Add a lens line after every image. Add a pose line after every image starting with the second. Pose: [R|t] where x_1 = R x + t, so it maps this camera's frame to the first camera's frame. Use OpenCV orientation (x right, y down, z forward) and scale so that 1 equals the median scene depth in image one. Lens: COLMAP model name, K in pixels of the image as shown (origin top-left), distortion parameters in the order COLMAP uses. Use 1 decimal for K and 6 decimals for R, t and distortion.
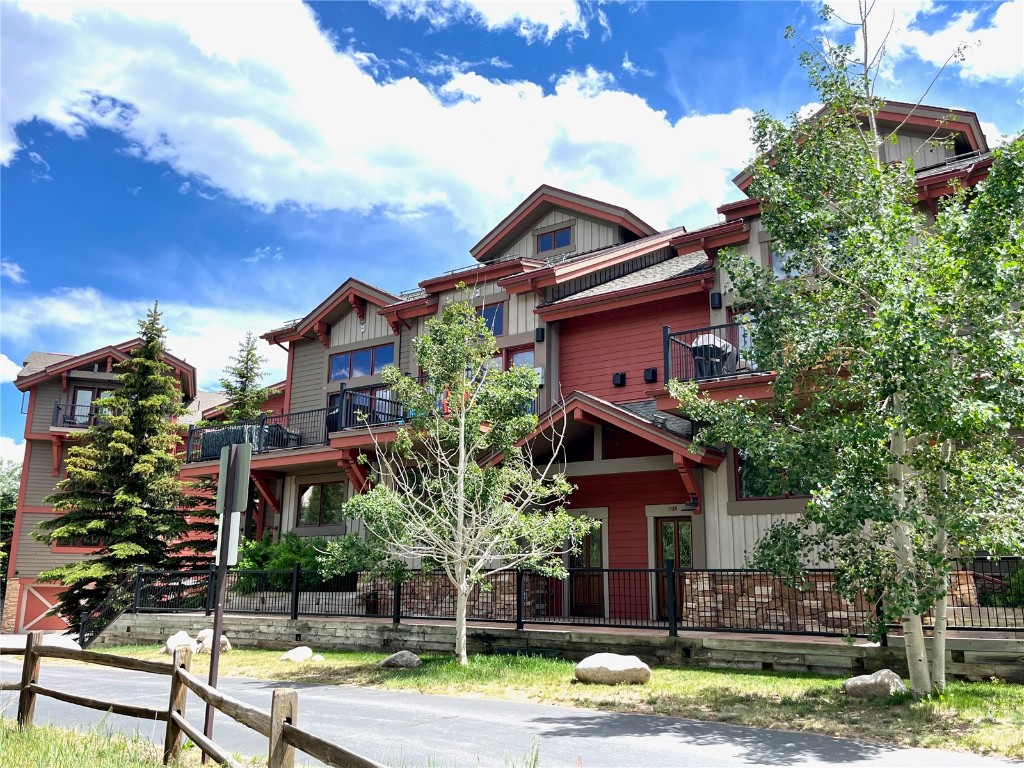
lens RADIAL K [[832.5, 0, 512.8], [0, 832.5, 377.3], [0, 0, 1]] dist [0.018630, -0.003292]
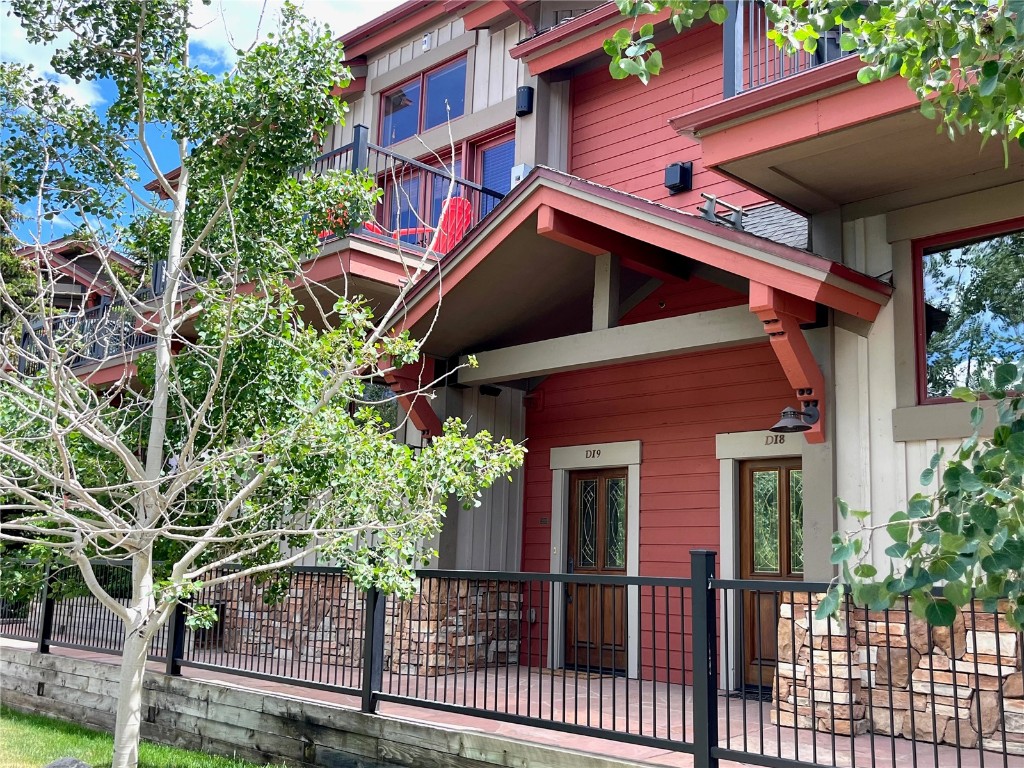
lens RADIAL K [[1026.7, 0, 511.5], [0, 1026.7, 387.7], [0, 0, 1]] dist [0.029152, 0.000000]
pose [[0.987504, -0.002600, -0.157571, 0.144694], [0.011490, 0.998391, 0.055531, 0.101811], [0.157173, -0.056648, 0.985945, 0.463123]]
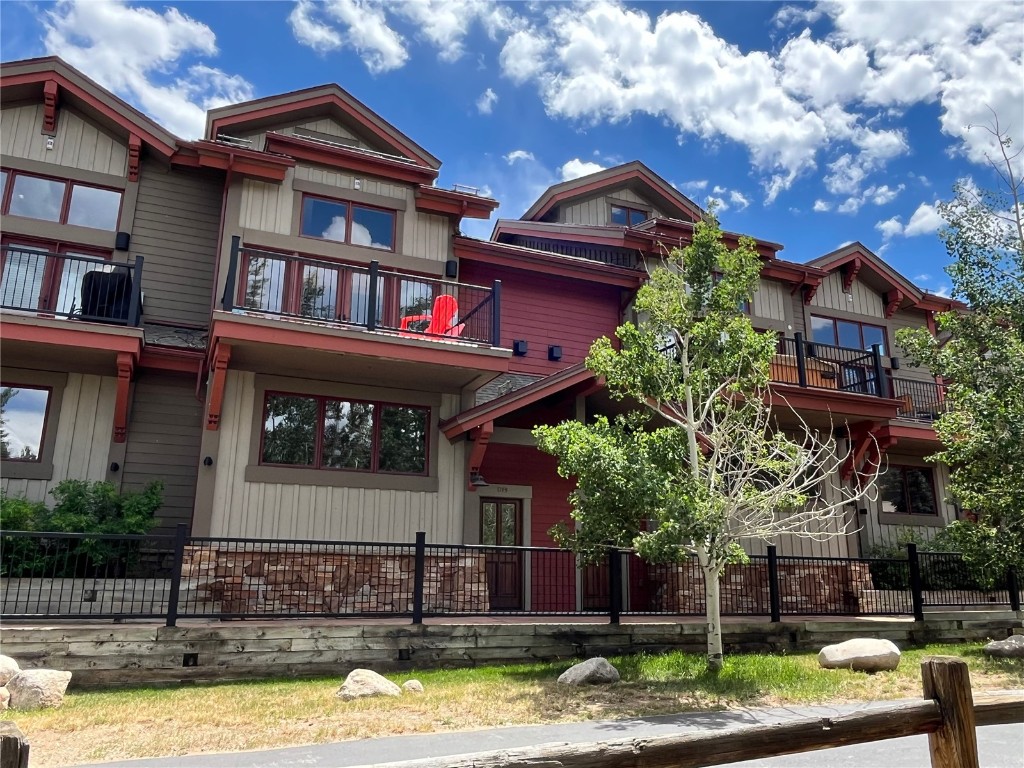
lens RADIAL K [[774.5, 0, 512.5], [0, 774.5, 388.3], [0, 0, 1]] dist [-0.002878, 0.003874]
pose [[0.536811, 0.209125, 0.817374, -0.653949], [-0.208107, 0.971681, -0.111930, 0.164435], [-0.817634, -0.110016, 0.565129, 0.608266]]
